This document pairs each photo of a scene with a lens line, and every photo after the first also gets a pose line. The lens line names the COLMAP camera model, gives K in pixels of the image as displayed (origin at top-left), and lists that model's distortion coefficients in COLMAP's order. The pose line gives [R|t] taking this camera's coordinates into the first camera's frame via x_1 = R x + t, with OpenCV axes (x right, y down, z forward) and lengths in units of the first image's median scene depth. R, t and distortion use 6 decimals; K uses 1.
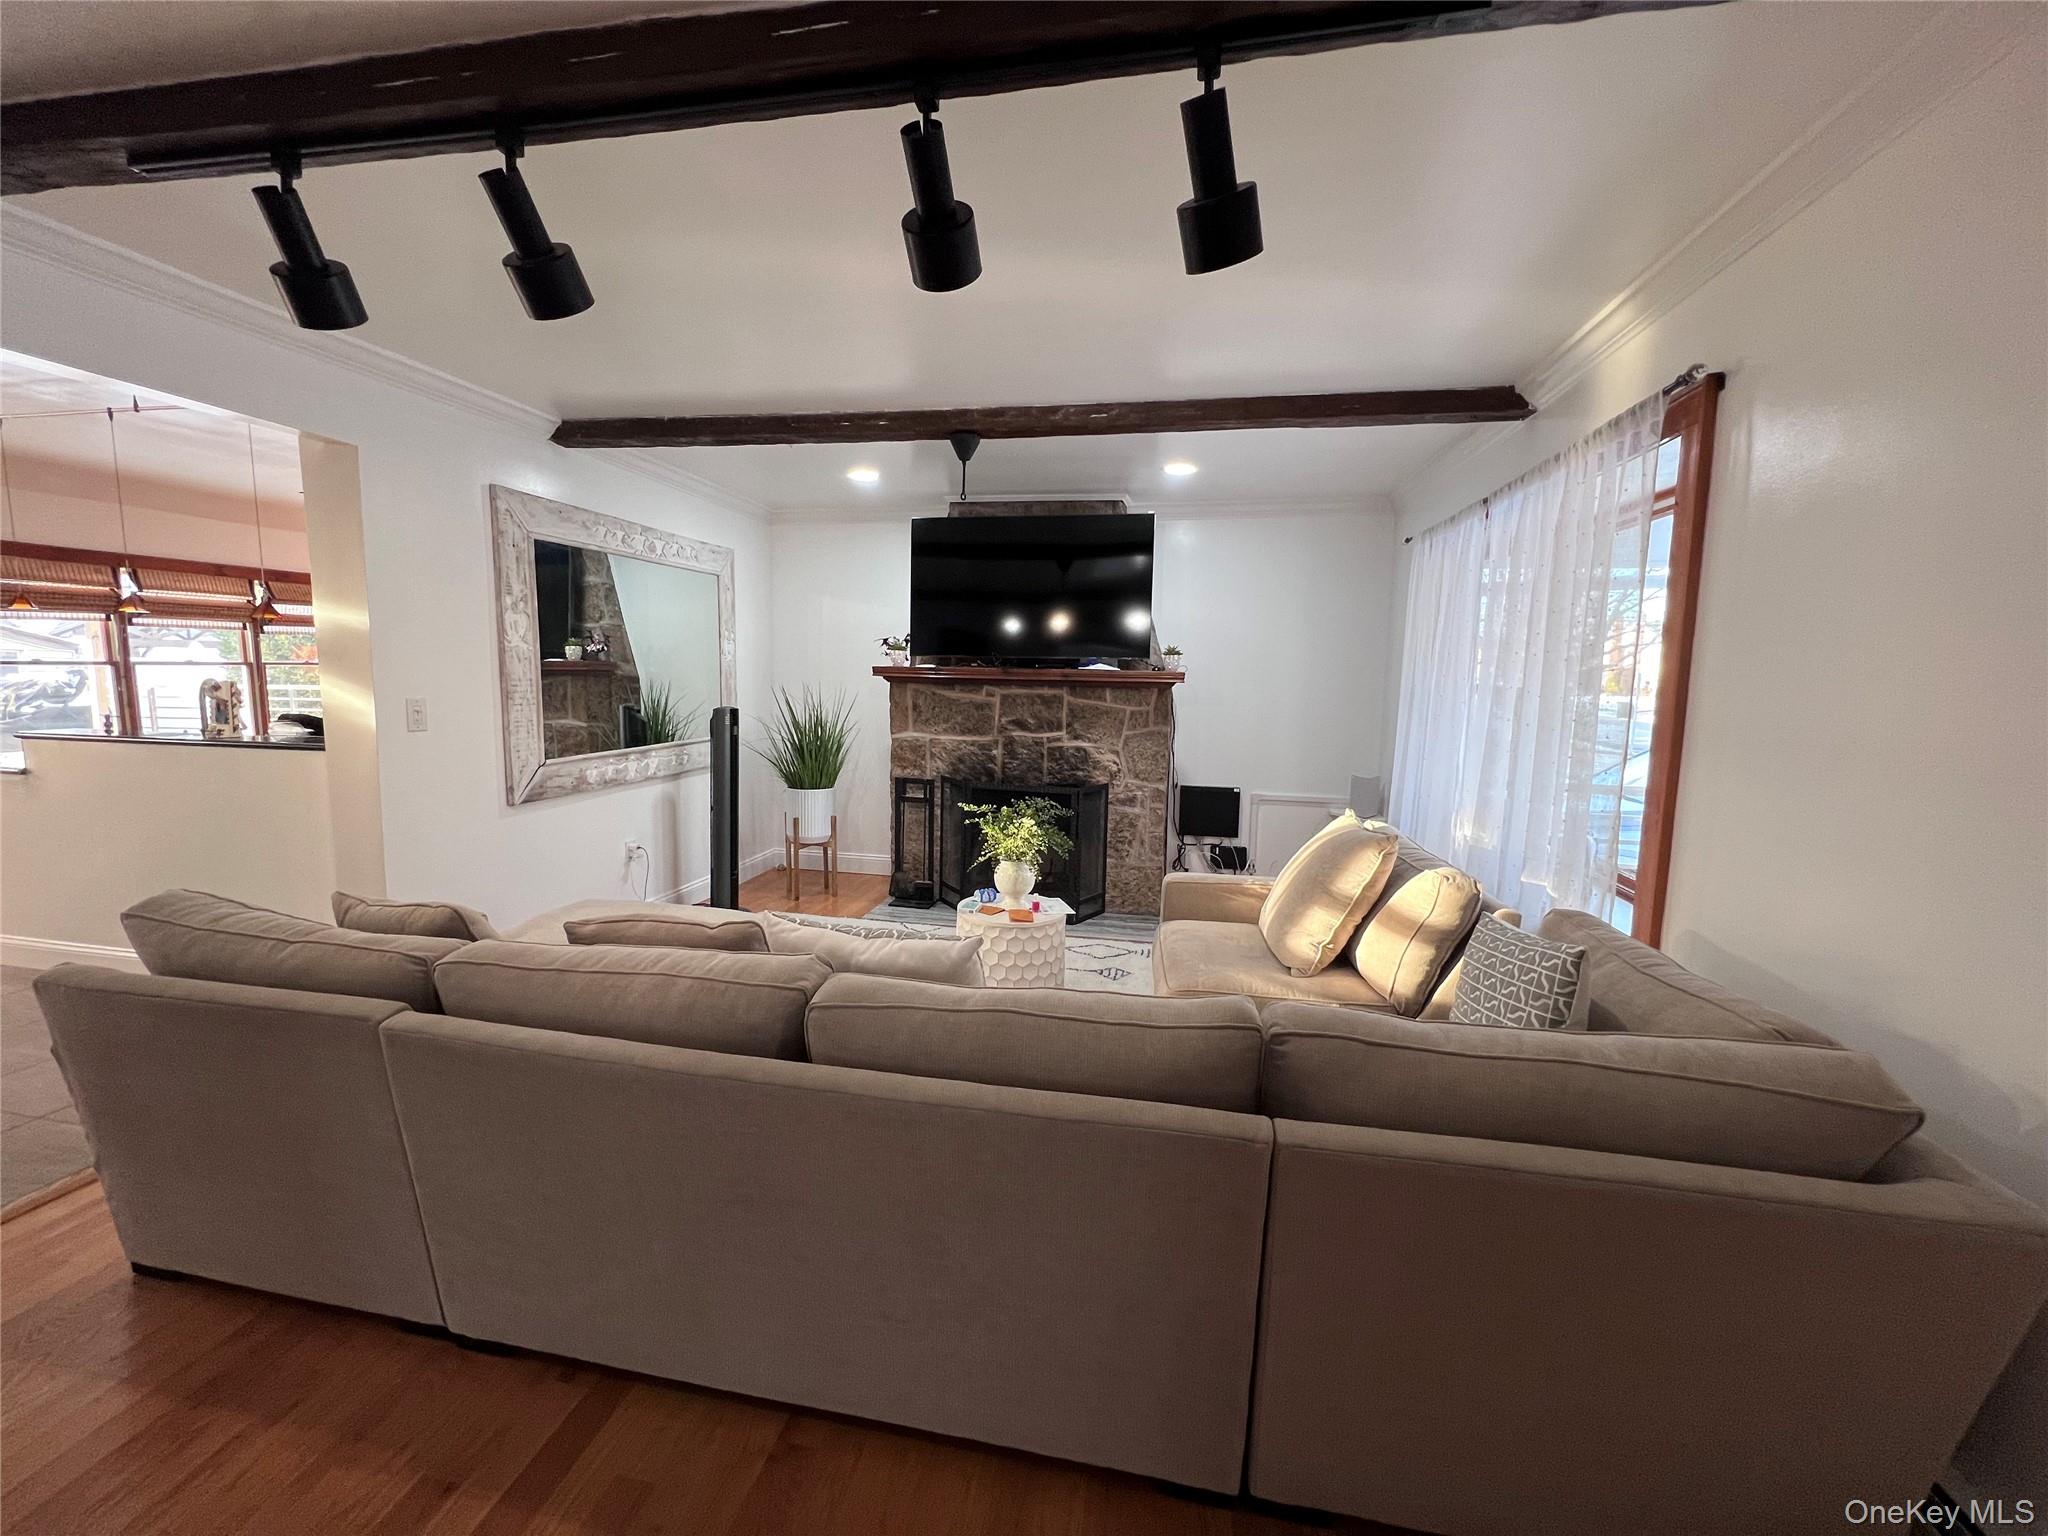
lens RADIAL K [[817.8, 0, 1020.6], [0, 817.8, 766.0], [0, 0, 1]] dist [0.000825, 0.000272]
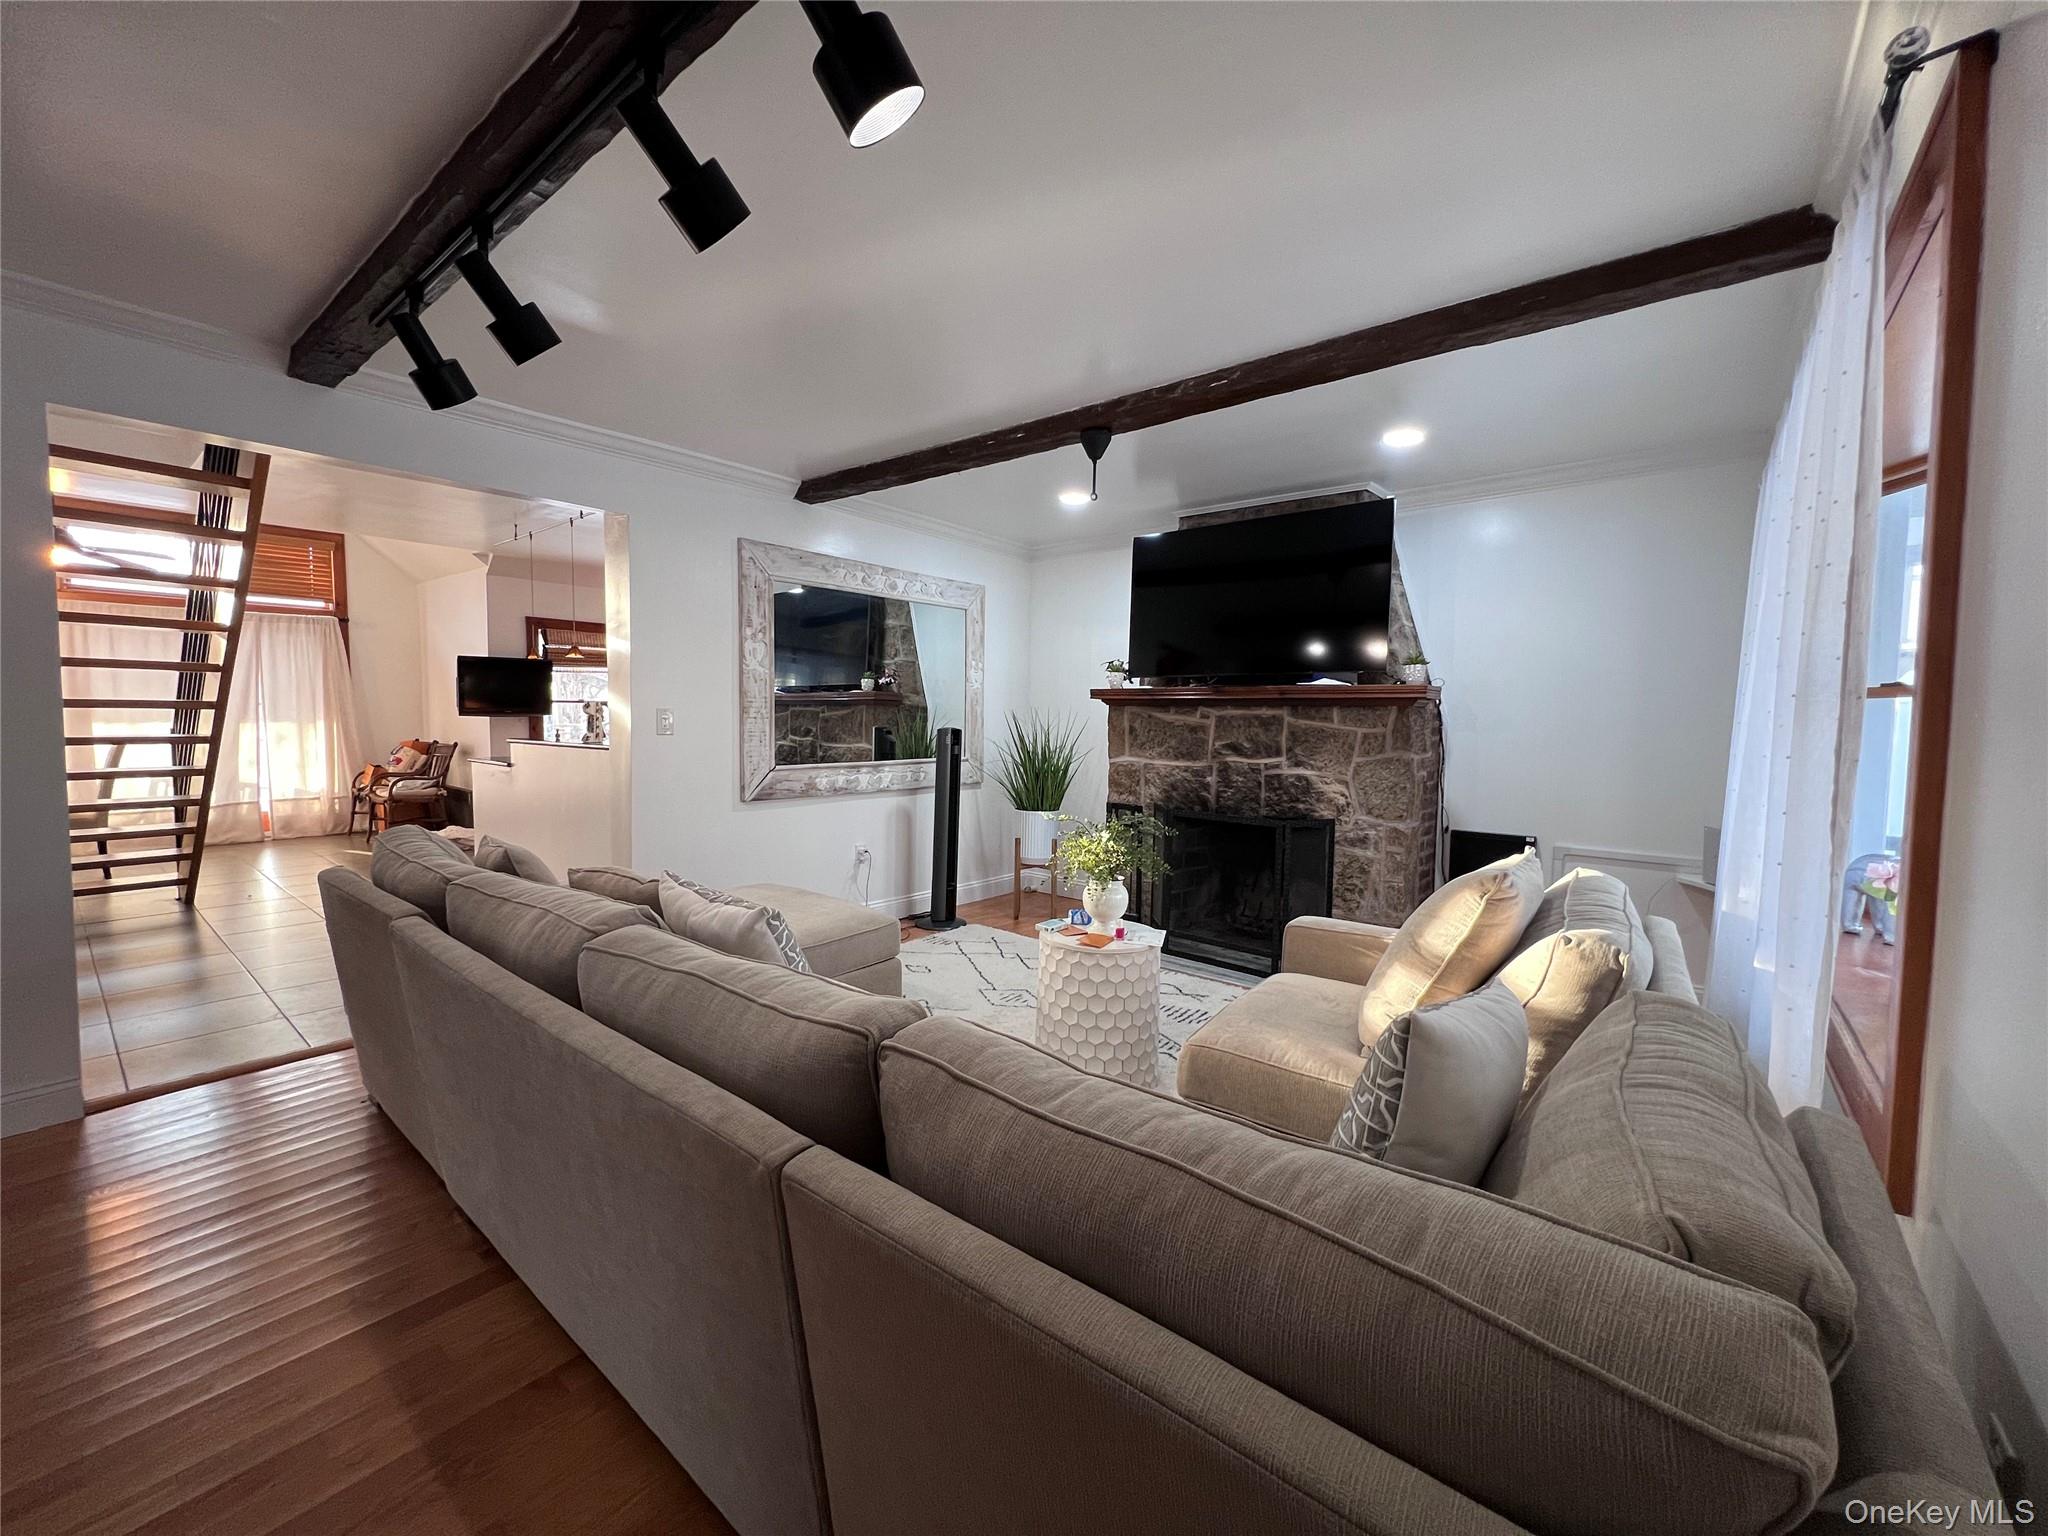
lens RADIAL K [[817.8, 0, 1039.7], [0, 817.8, 769.0], [0, 0, 1]] dist [0.000825, 0.000272]
pose [[0.882511, 0.021871, -0.469783, 0.234247], [-0.051529, 0.997401, -0.050365, 0.027953], [0.467461, 0.068655, 0.881344, 0.106797]]
